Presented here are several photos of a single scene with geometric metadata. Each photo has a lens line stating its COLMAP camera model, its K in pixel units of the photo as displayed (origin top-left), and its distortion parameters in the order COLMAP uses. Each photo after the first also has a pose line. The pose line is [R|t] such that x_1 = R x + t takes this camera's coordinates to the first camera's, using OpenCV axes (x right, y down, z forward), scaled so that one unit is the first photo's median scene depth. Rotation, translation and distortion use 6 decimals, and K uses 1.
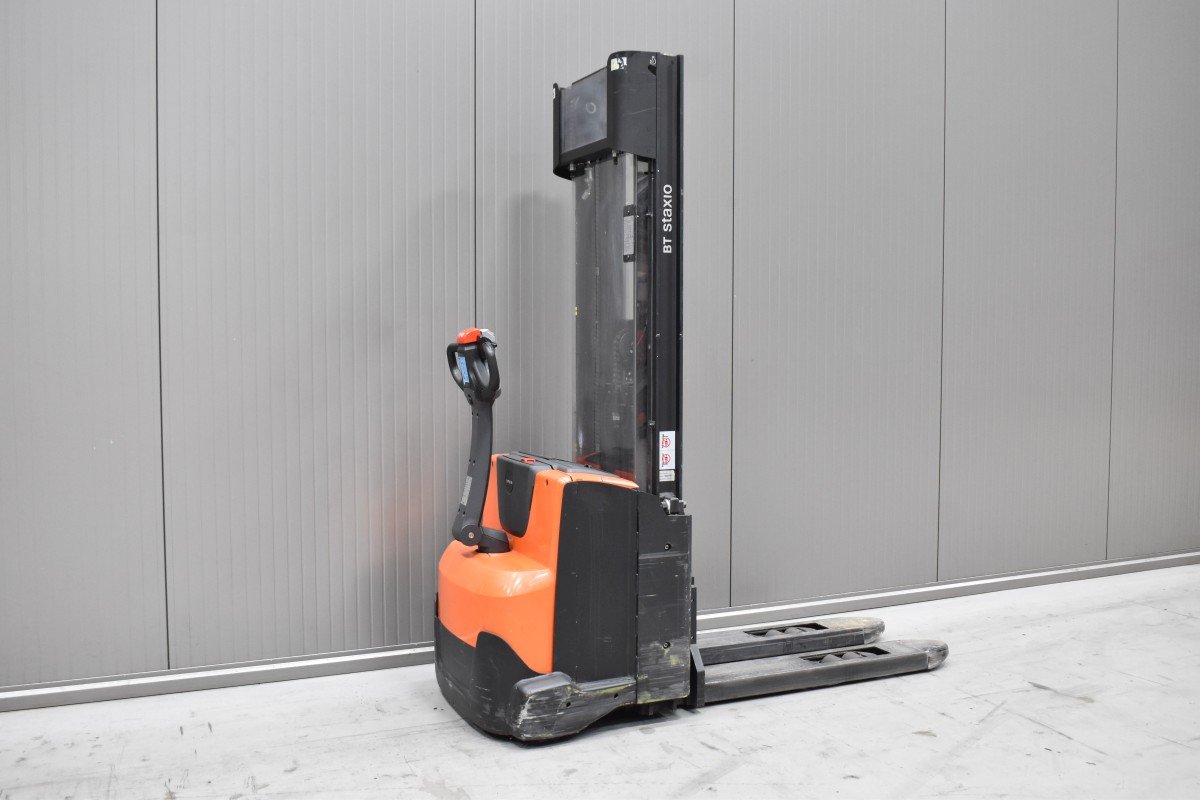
lens RADIAL K [[1159.4, 0, 596.6], [0, 1159.4, 396.9], [0, 0, 1]] dist [-0.077961, 0.000000]
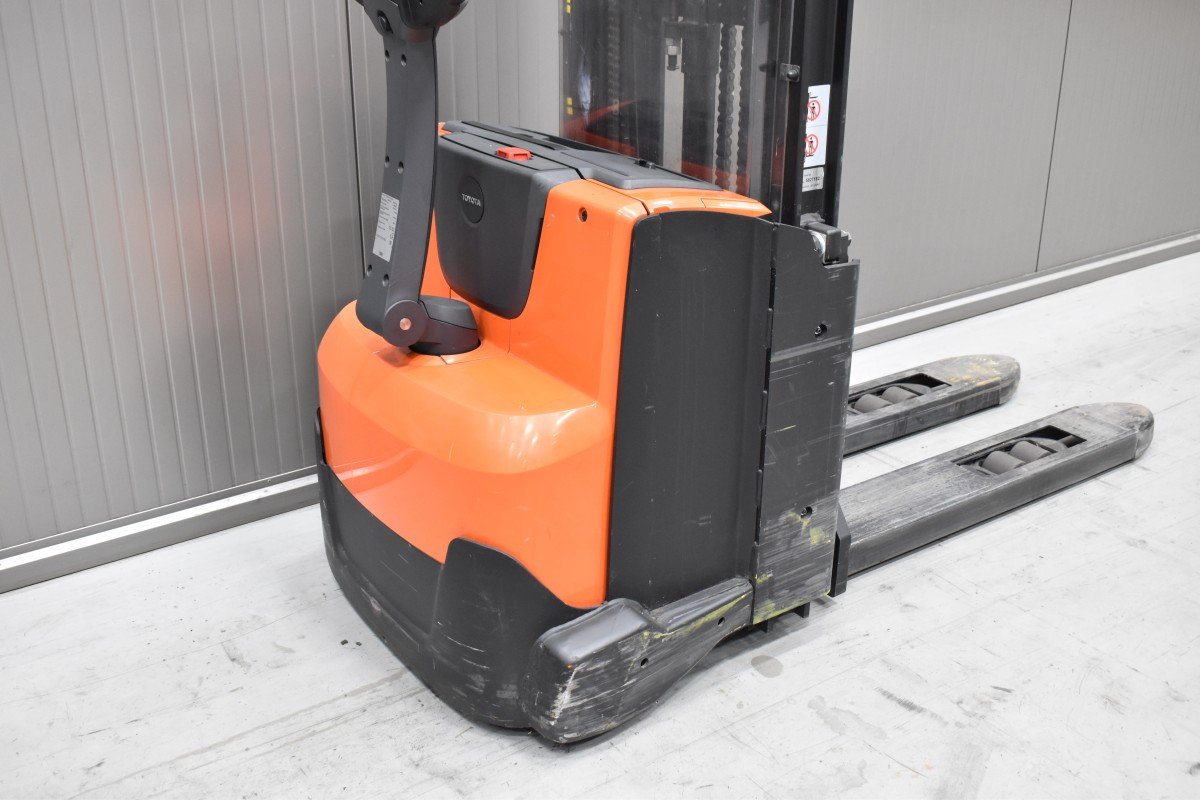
lens RADIAL K [[1279.8, 0, 603.1], [0, 1279.8, 396.5], [0, 0, 1]] dist [-0.066111, 0.000000]
pose [[0.981300, -0.070215, 0.179219, -0.126189], [0.007343, 0.944069, 0.329667, -0.022307], [-0.192343, -0.322186, 0.926931, 0.504120]]
